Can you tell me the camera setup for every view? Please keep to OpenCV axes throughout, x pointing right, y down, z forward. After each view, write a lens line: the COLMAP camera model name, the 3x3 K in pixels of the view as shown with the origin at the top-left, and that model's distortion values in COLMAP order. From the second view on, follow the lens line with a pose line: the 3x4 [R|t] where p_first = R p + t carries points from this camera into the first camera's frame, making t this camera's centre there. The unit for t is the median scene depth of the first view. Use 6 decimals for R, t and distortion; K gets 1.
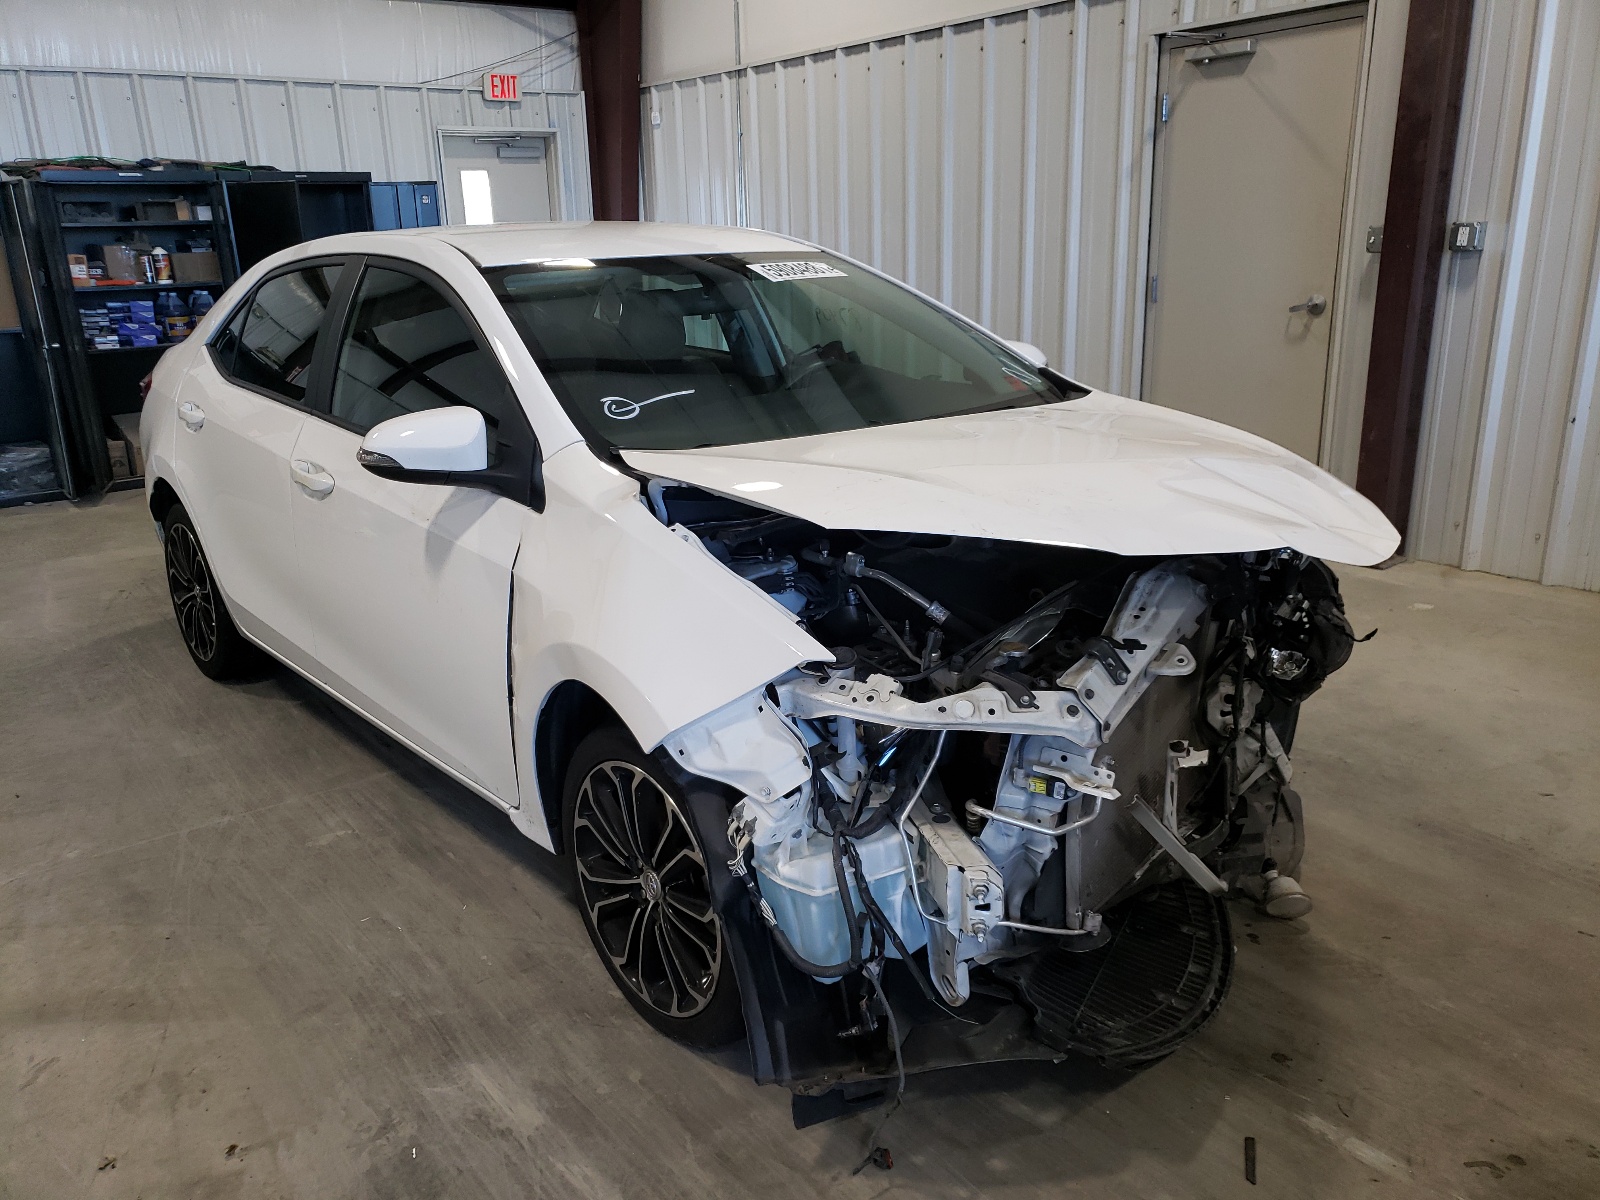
lens RADIAL K [[1185.6, 0, 796.8], [0, 1185.6, 585.8], [0, 0, 1]] dist [0.009851, 0.000386]
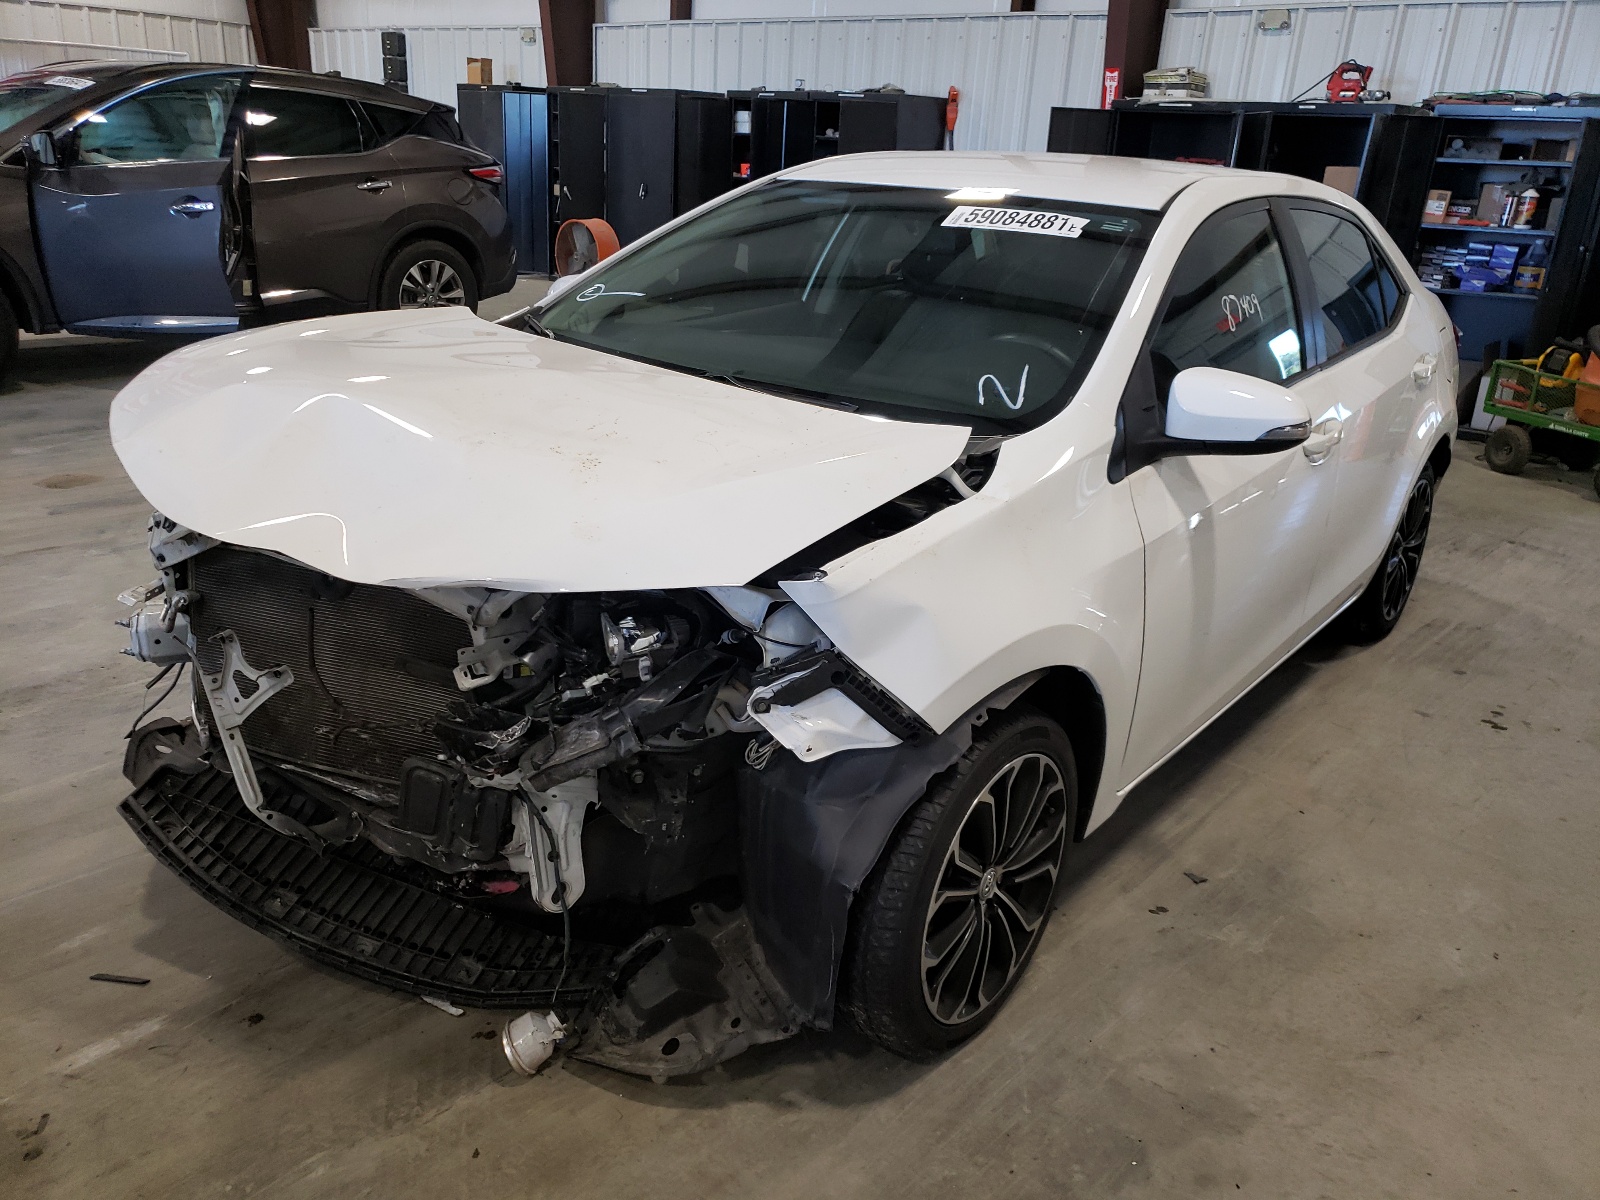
lens RADIAL K [[1267.8, 0, 800.0], [0, 1267.8, 600.0], [0, 0, 1]] dist [-0.003037, -0.005878]
pose [[0.184549, 0.357663, -0.915434, 1.270566], [-0.327740, 0.900515, 0.285763, -0.335934], [0.926568, 0.247287, 0.283410, 1.015953]]
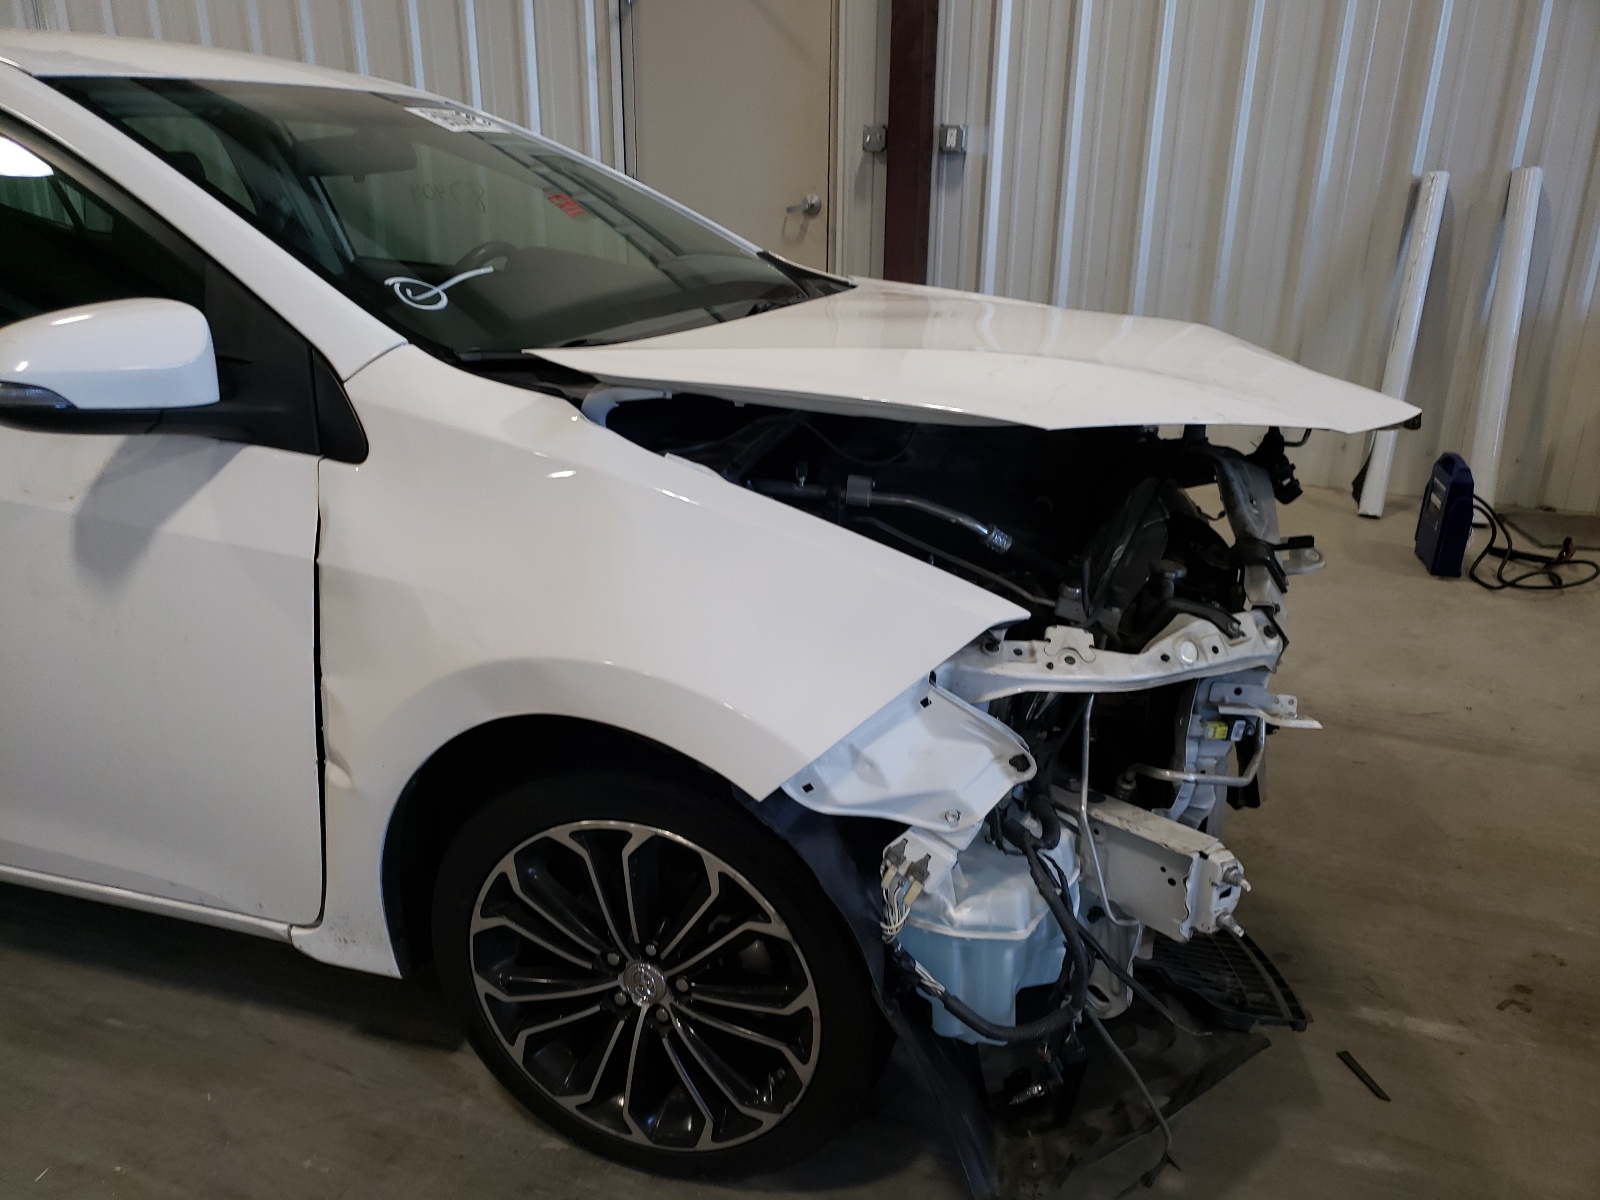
lens RADIAL K [[1217.8, 0, 800.0], [0, 1217.8, 600.0], [0, 0, 1]] dist [-0.031257, 0.062080]
pose [[0.858121, -0.146128, 0.492214, -0.362553], [0.112992, 0.988890, 0.096592, -0.027114], [-0.500860, -0.027271, 0.865099, 0.350977]]
